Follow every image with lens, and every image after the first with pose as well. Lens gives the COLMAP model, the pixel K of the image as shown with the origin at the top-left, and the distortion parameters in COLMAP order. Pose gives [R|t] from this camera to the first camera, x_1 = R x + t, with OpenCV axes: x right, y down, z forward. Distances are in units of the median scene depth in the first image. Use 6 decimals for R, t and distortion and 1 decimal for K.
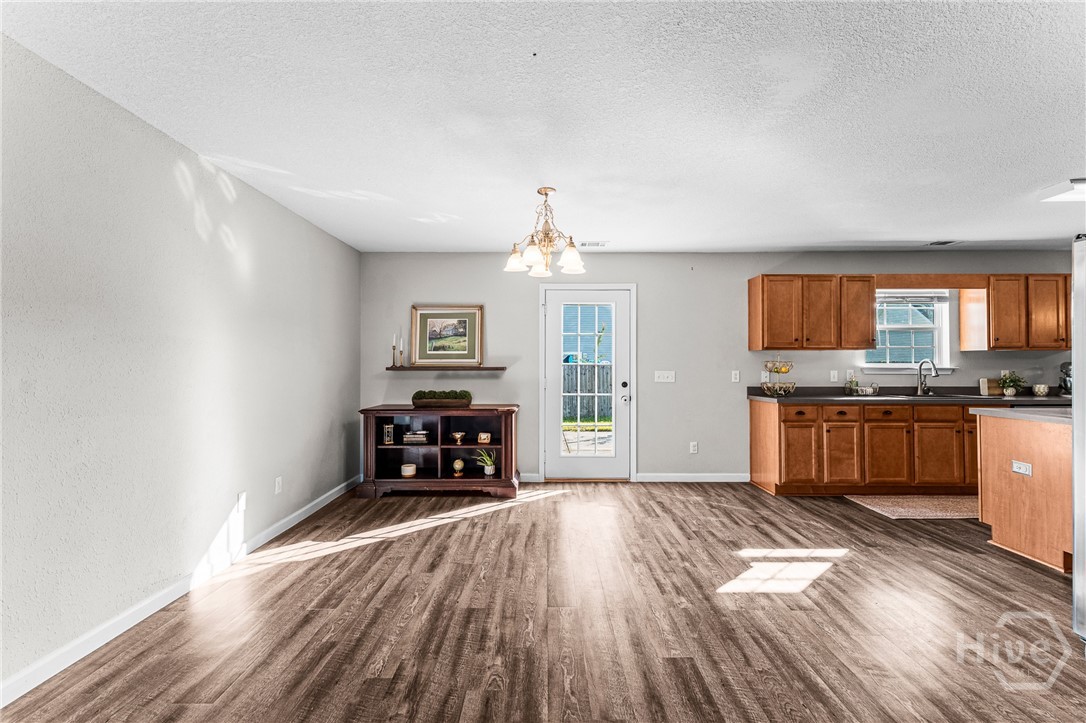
lens RADIAL K [[456.7, 0, 543.0], [0, 456.7, 361.5], [0, 0, 1]] dist [0.008738, -0.000394]
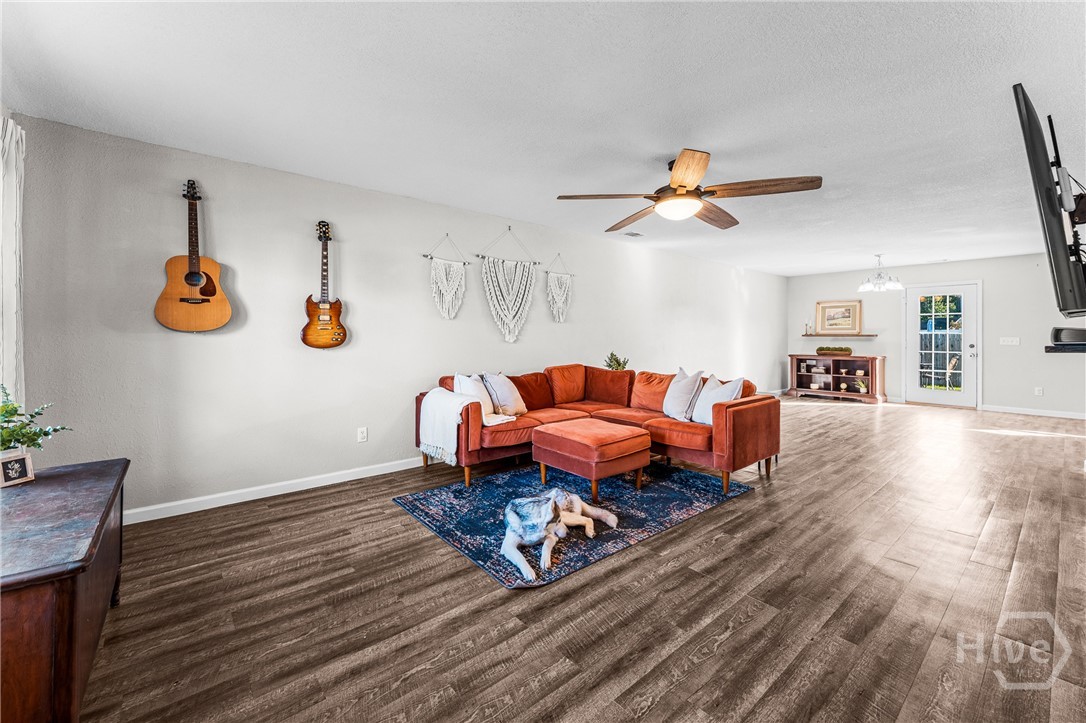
lens RADIAL K [[442.0, 0, 543.9], [0, 442.0, 332.5], [0, 0, 1]] dist [0.002048, 0.000063]
pose [[0.646150, -0.002542, -0.763206, 0.418581], [0.004050, 0.999992, 0.000098, -0.001807], [0.763200, -0.003155, 0.646155, -1.152676]]
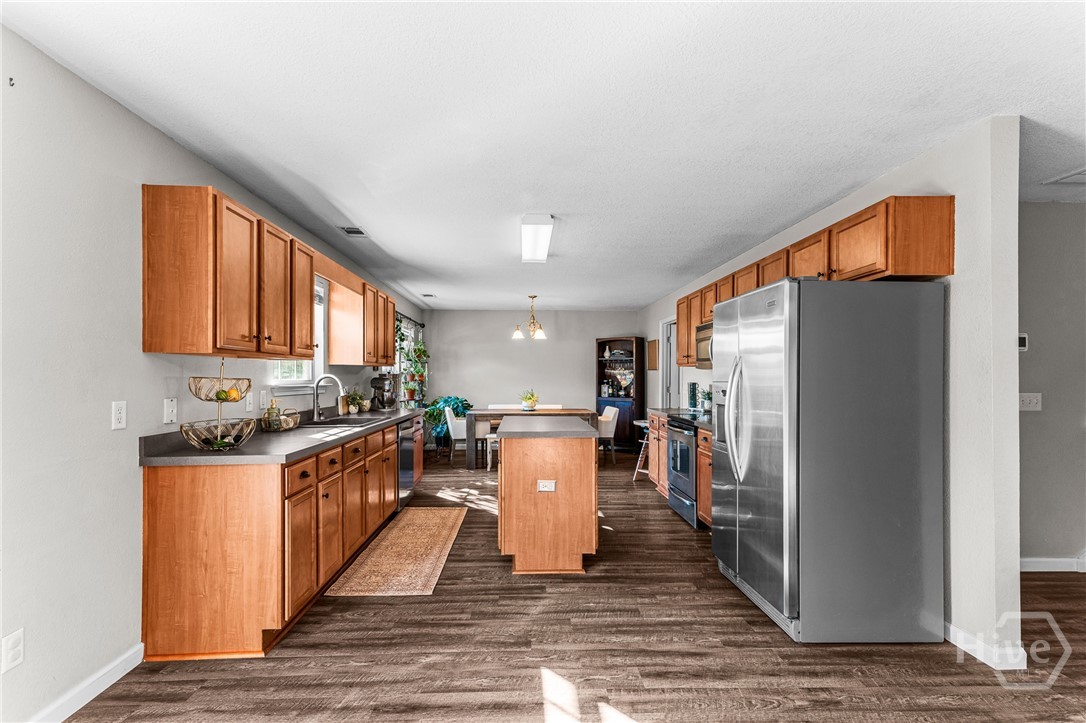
lens RADIAL K [[511.8, 0, 546.8], [0, 511.8, 375.5], [0, 0, 1]] dist [0.025011, 0.000258]
pose [[-0.048093, 0.001418, 0.998842, -0.055535], [-0.013039, 0.999913, -0.002048, -0.006308], [-0.998758, -0.013122, -0.048071, 0.707950]]
